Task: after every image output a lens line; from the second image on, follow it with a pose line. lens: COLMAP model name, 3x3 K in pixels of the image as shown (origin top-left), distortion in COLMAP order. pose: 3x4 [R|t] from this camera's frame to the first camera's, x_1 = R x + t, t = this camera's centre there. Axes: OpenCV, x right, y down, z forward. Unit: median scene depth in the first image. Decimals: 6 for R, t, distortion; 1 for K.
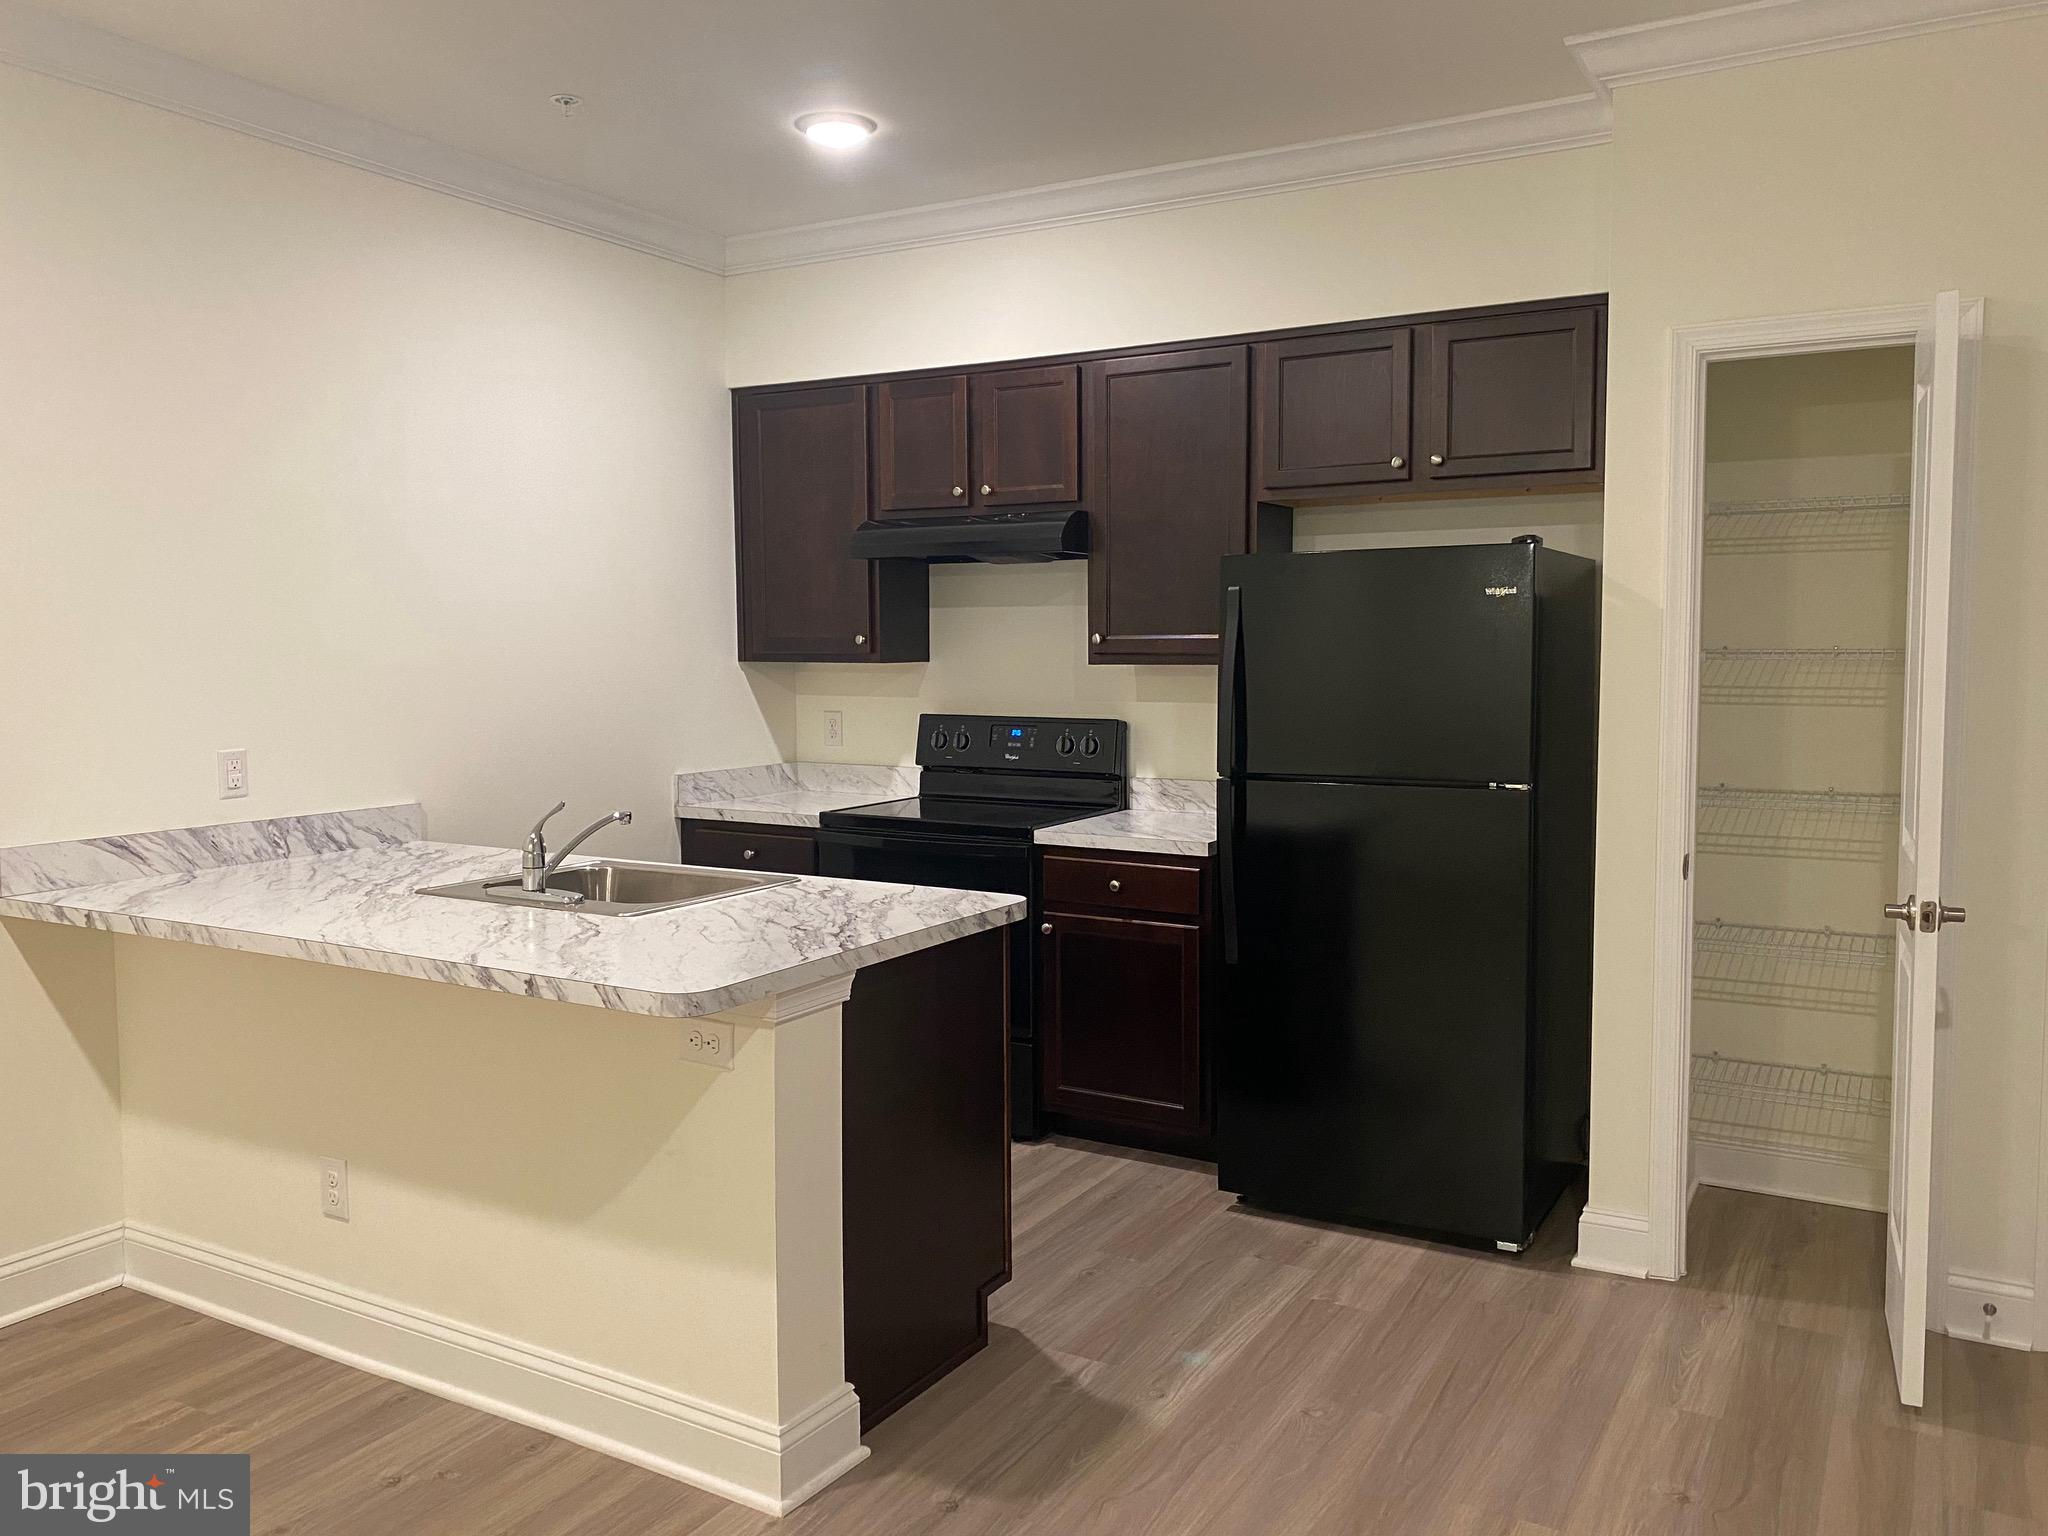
lens RADIAL K [[1551.0, 0, 988.4], [0, 1551.0, 765.5], [0, 0, 1]] dist [0.016764, -0.005507]
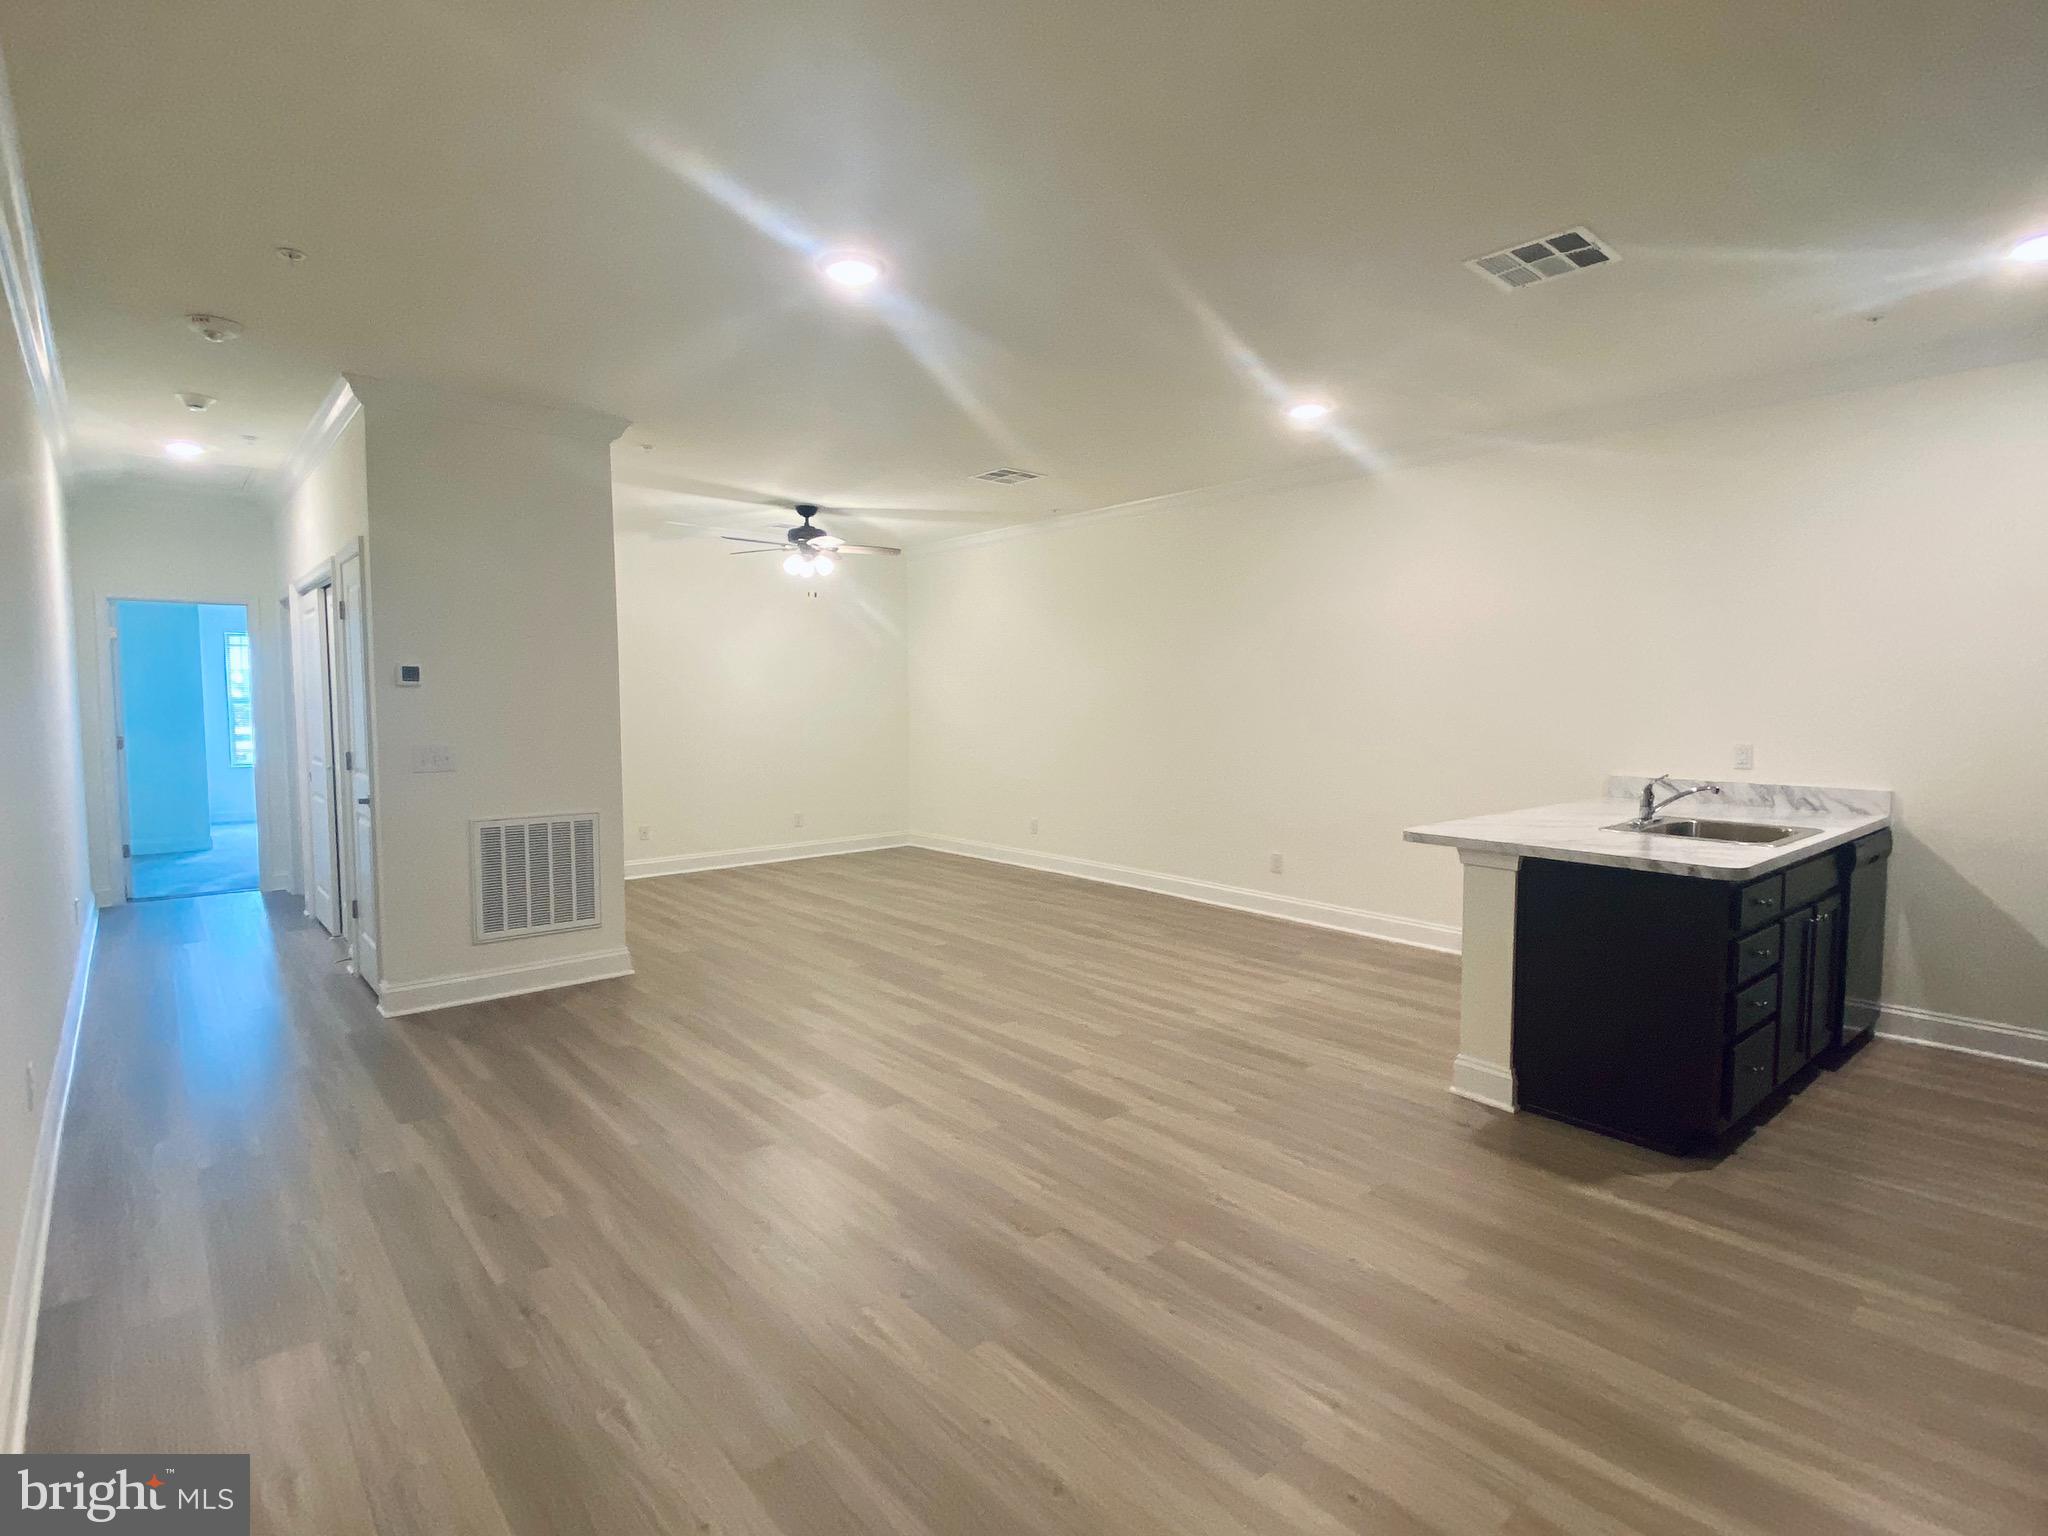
lens RADIAL K [[1036.6, 0, 1024.0], [0, 1036.6, 768.0], [0, 0, 1]] dist [-0.003969, -0.001143]
pose [[-0.338290, 0.071907, -0.938291, 0.939075], [-0.067260, 0.992679, 0.100325, -0.046439], [0.938635, 0.097049, -0.330977, 0.593389]]
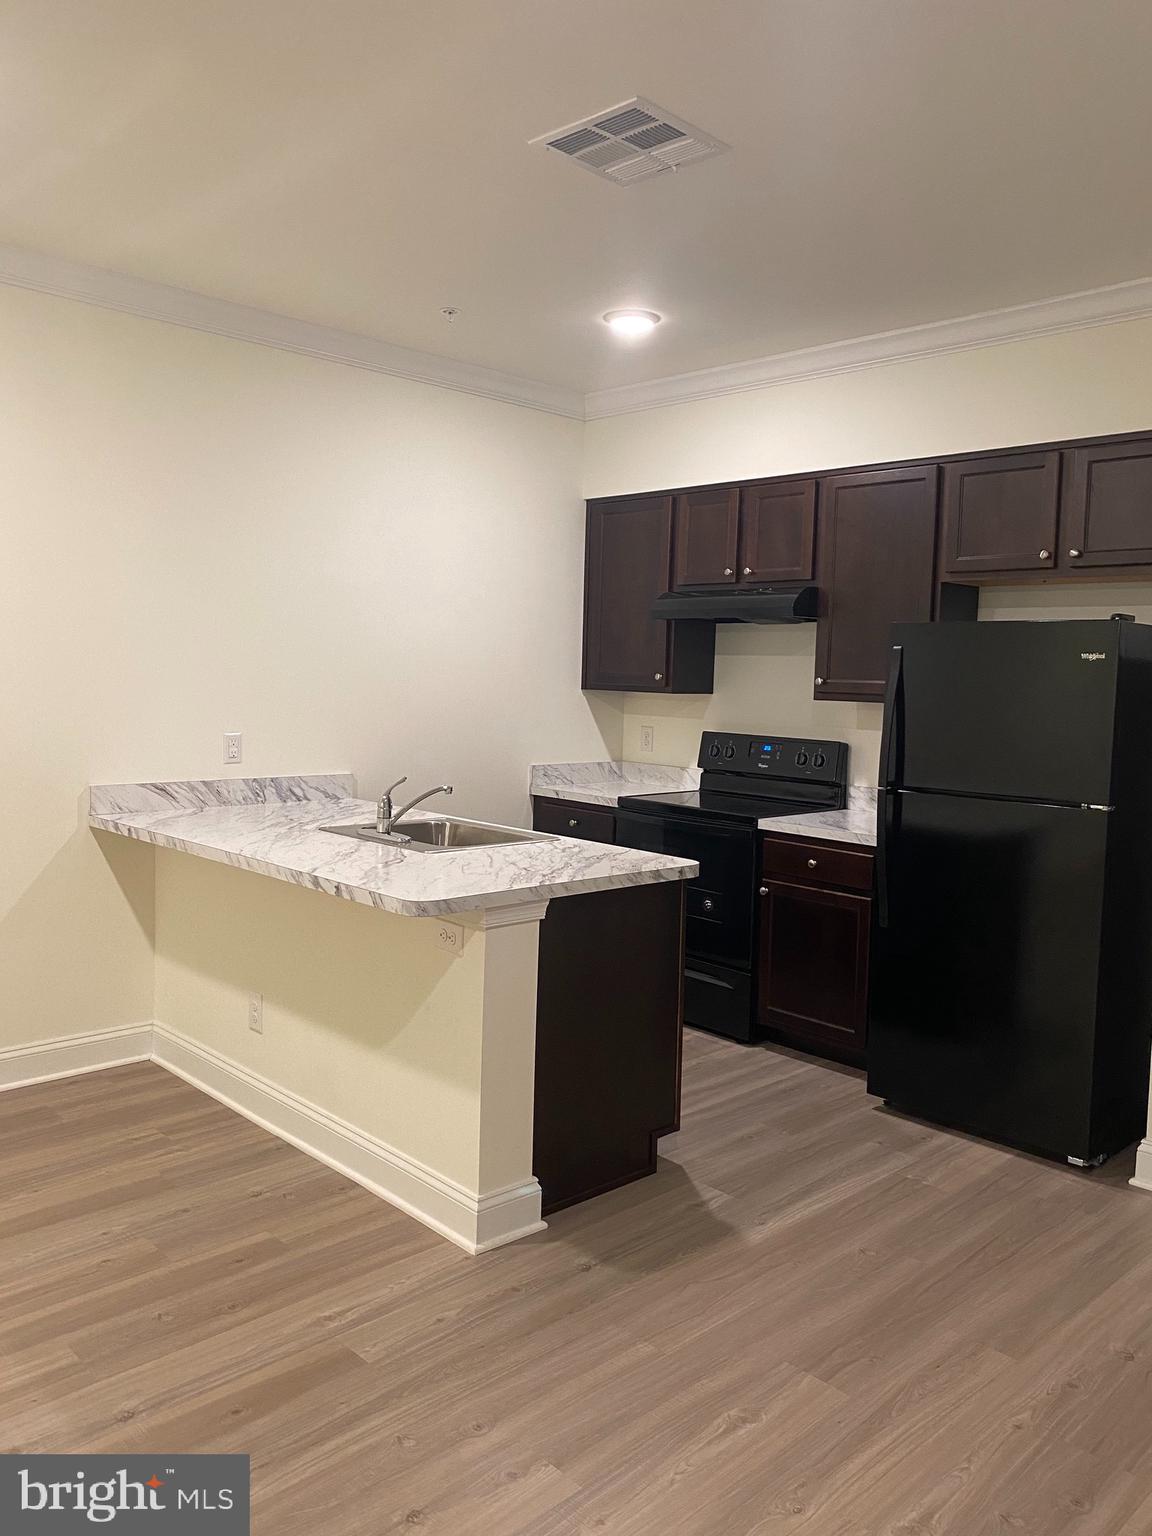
lens RADIAL K [[1170.8, 0, 576.0], [0, 1170.8, 768.0], [0, 0, 1]] dist [0.000947, 0.000486]
pose [[0.962014, 0.054876, -0.267427, 0.165518], [-0.054902, 0.998464, 0.007385, -0.002390], [0.267421, 0.007578, 0.963550, -0.050982]]
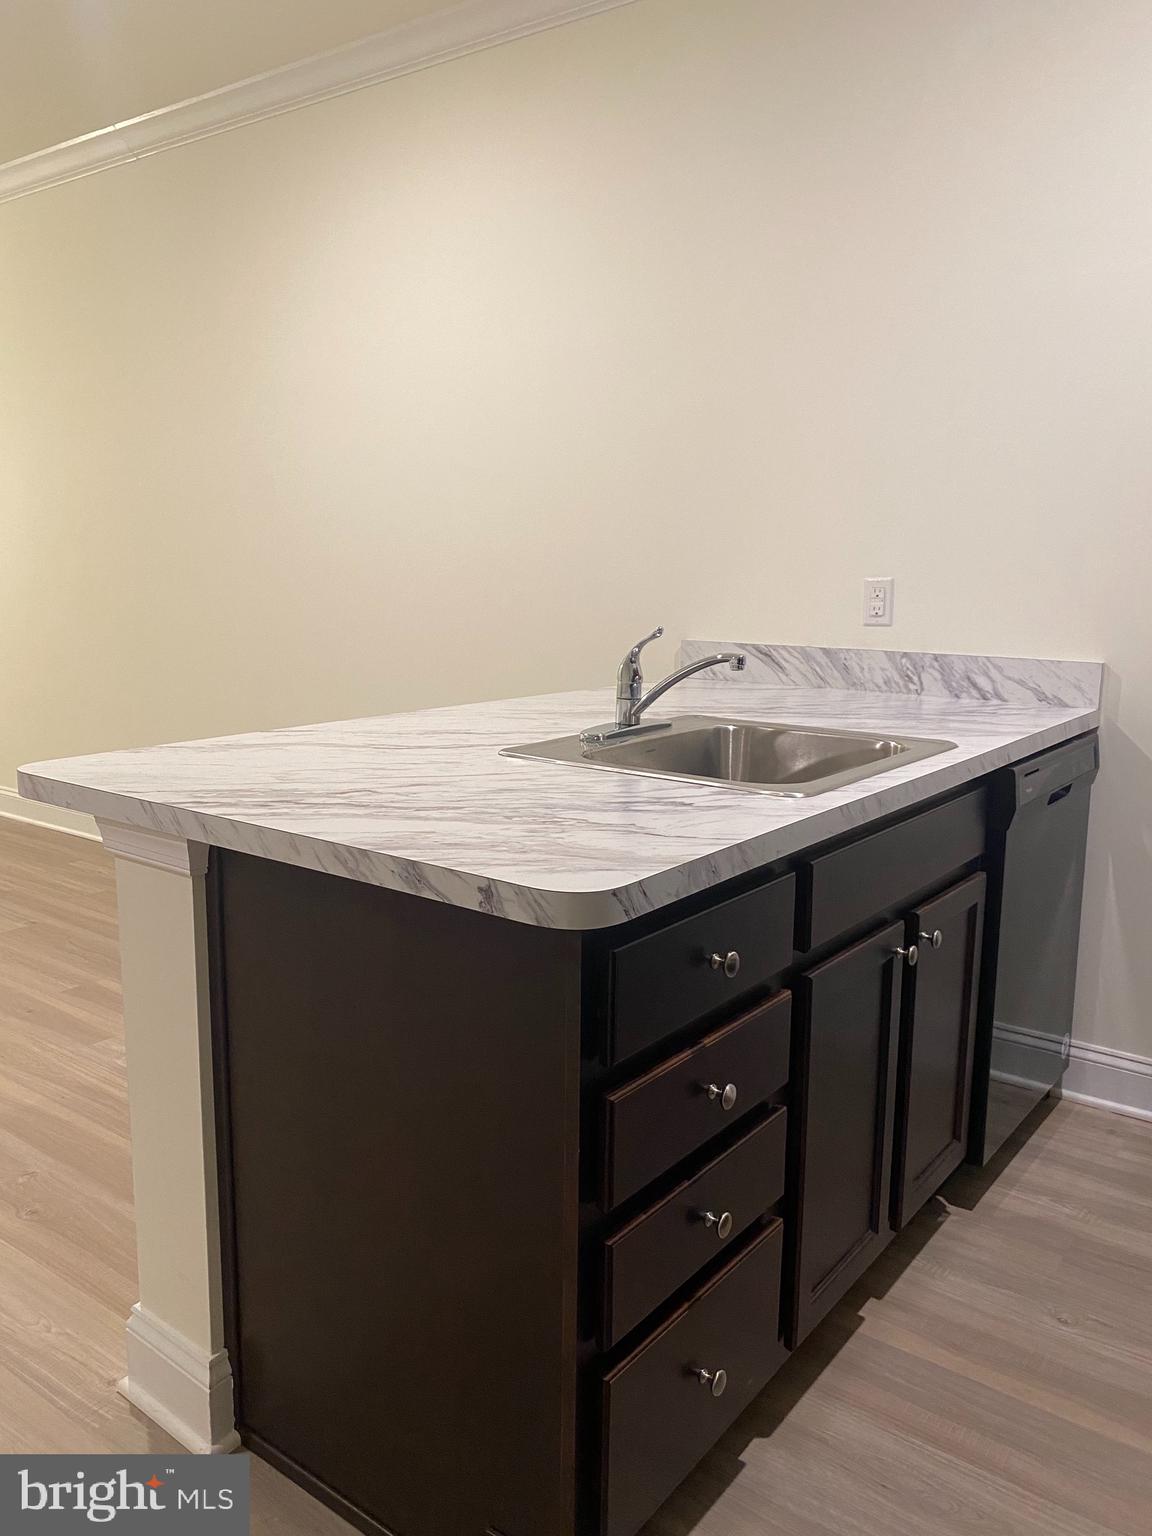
lens RADIAL K [[1199.7, 0, 576.0], [0, 1199.7, 768.0], [0, 0, 1]] dist [0.006626, 0.002635]
pose [[-0.115036, 0.172883, -0.978201, 0.314058], [-0.085141, 0.979399, 0.183107, -0.014706], [0.989706, 0.104349, -0.097947, 0.874127]]
